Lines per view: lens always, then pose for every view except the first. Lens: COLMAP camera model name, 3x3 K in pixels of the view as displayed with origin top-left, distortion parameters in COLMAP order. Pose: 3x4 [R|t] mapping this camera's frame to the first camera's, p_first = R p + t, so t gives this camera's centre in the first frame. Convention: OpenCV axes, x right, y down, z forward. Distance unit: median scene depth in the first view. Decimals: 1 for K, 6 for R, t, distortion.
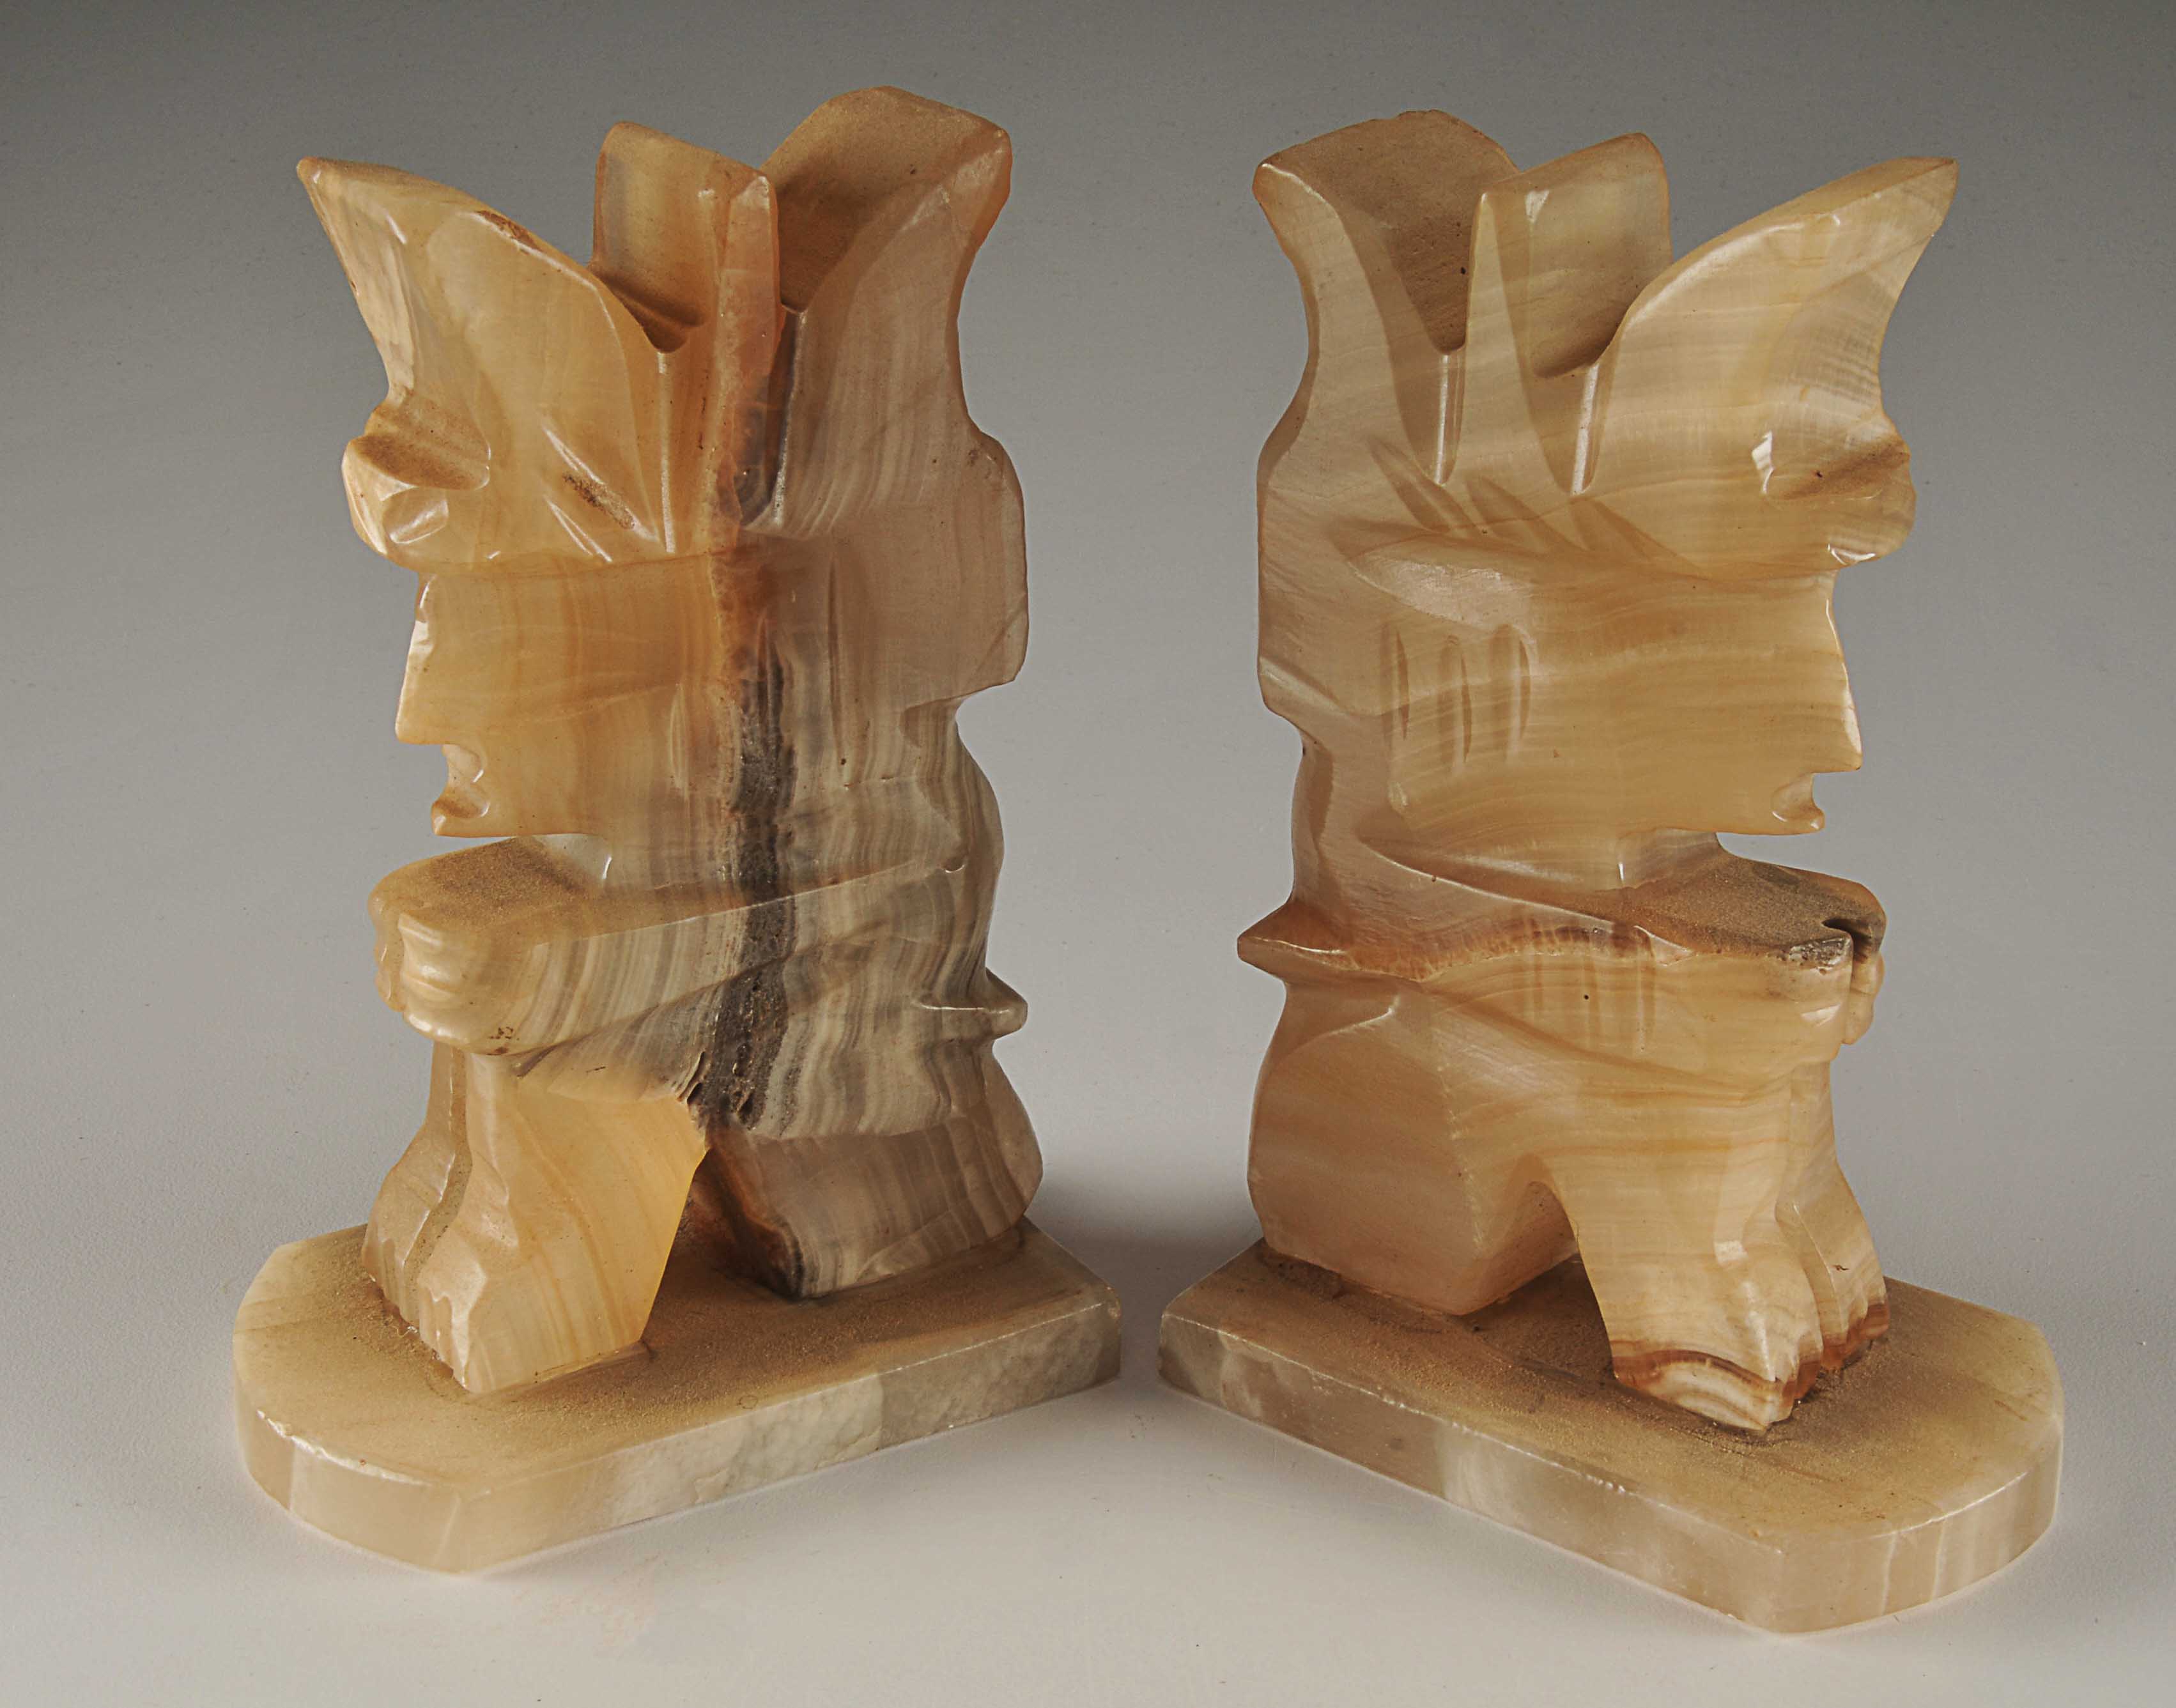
lens RADIAL K [[4099.0, 0, 1091.0], [0, 4099.0, 841.4], [0, 0, 1]] dist [-0.027099, 0.000000]
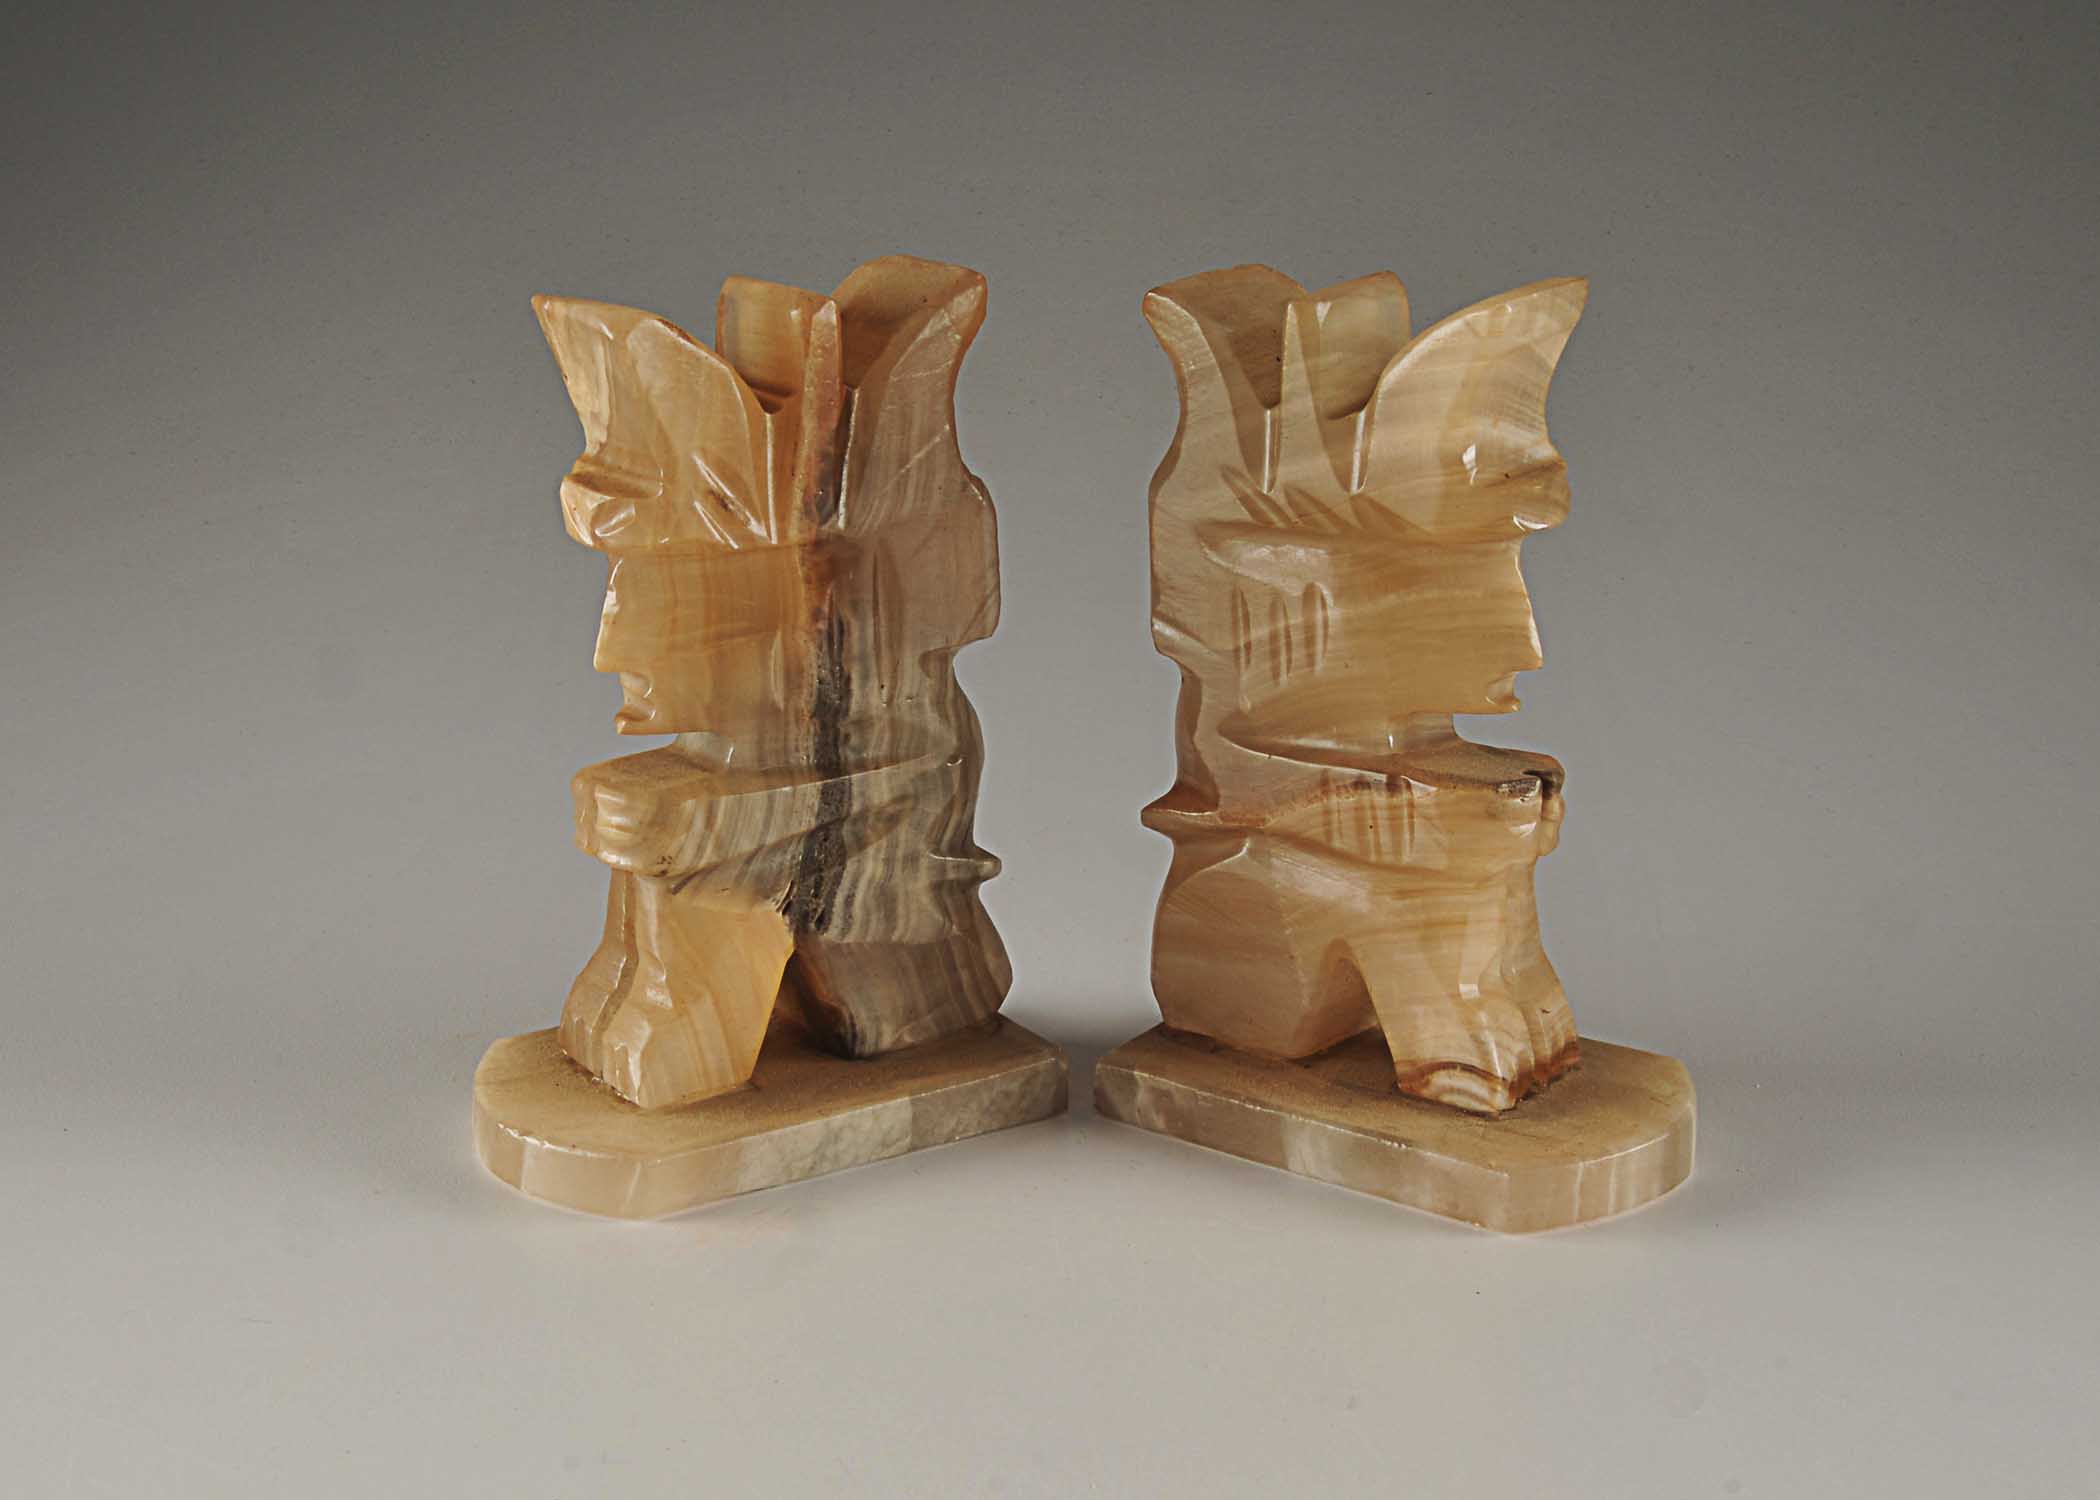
lens RADIAL K [[3783.9, 0, 1048.2], [0, 3783.9, 758.8], [0, 0, 1]] dist [-0.012249, 0.000000]
pose [[0.999518, -0.018005, 0.025278, -0.034782], [0.020382, 0.995060, -0.097157, 0.145808], [-0.023404, 0.097626, 0.994948, -0.403062]]
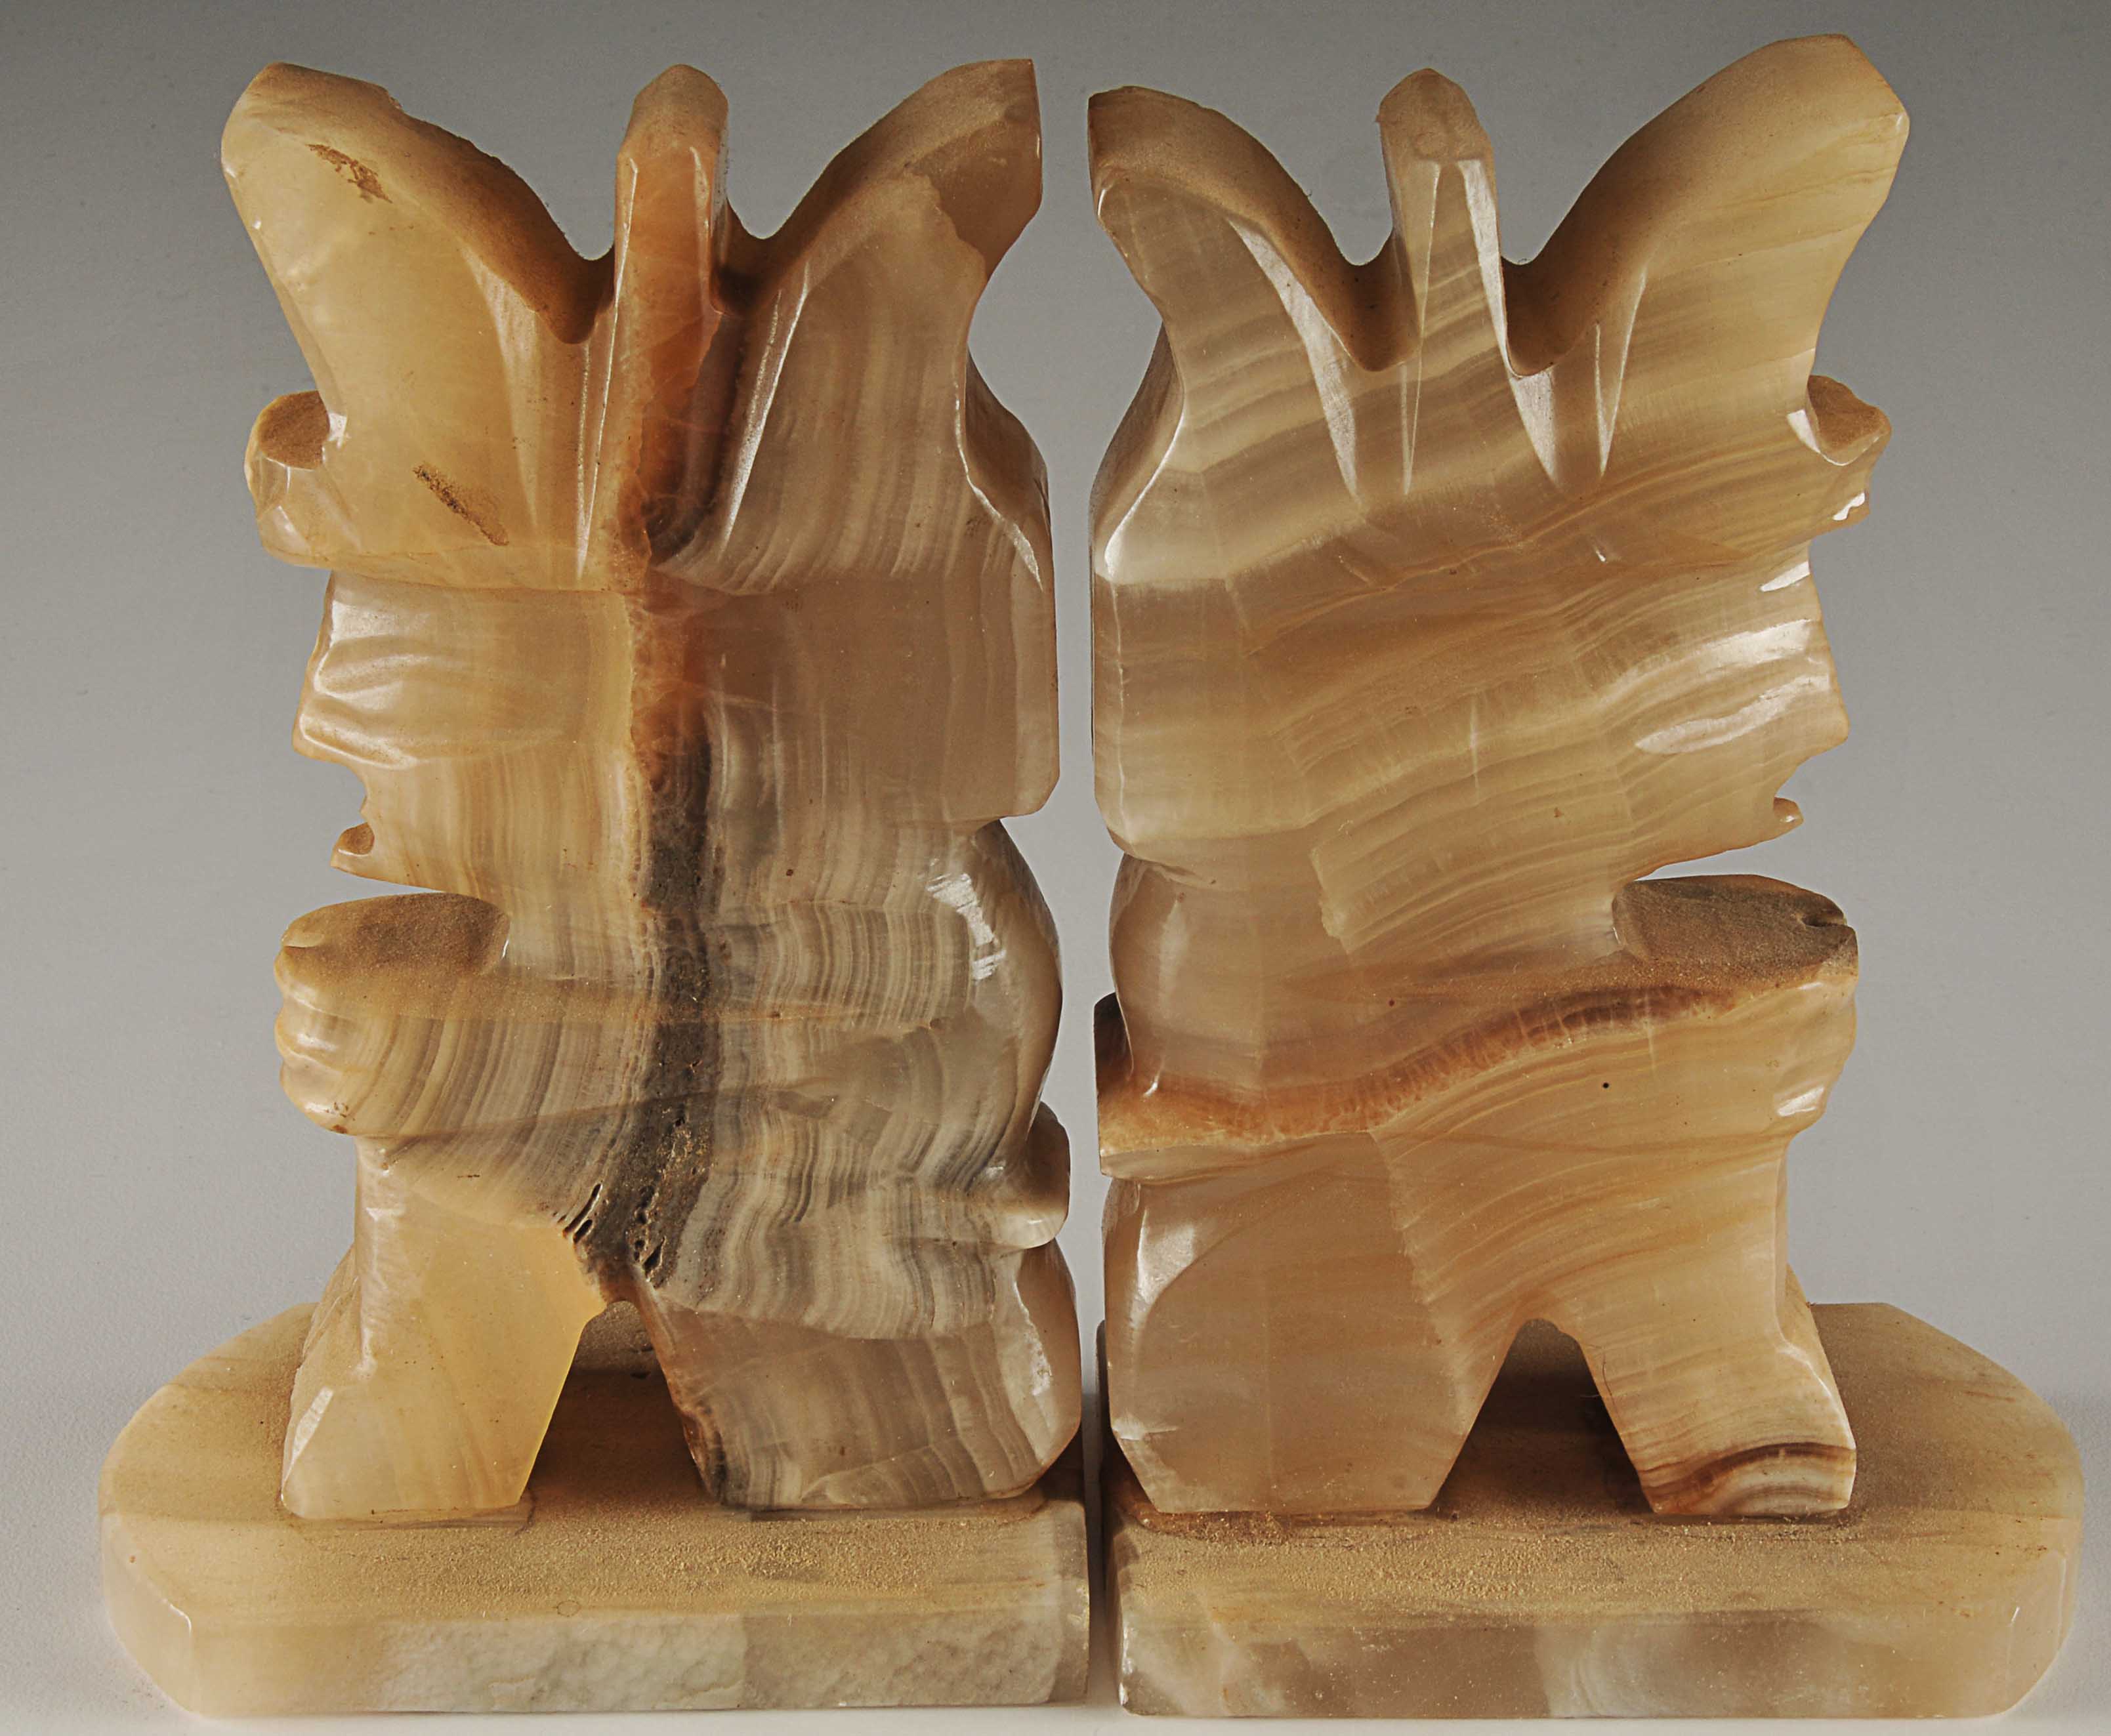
lens RADIAL K [[4684.8, 0, 1054.5], [0, 4684.8, 868.6], [0, 0, 1]] dist [-0.065193, 0.000000]
pose [[0.873408, 0.185305, -0.450356, 0.404836], [-0.185727, 0.981629, 0.043711, -0.070666], [0.450182, 0.045466, 0.891779, 0.194132]]
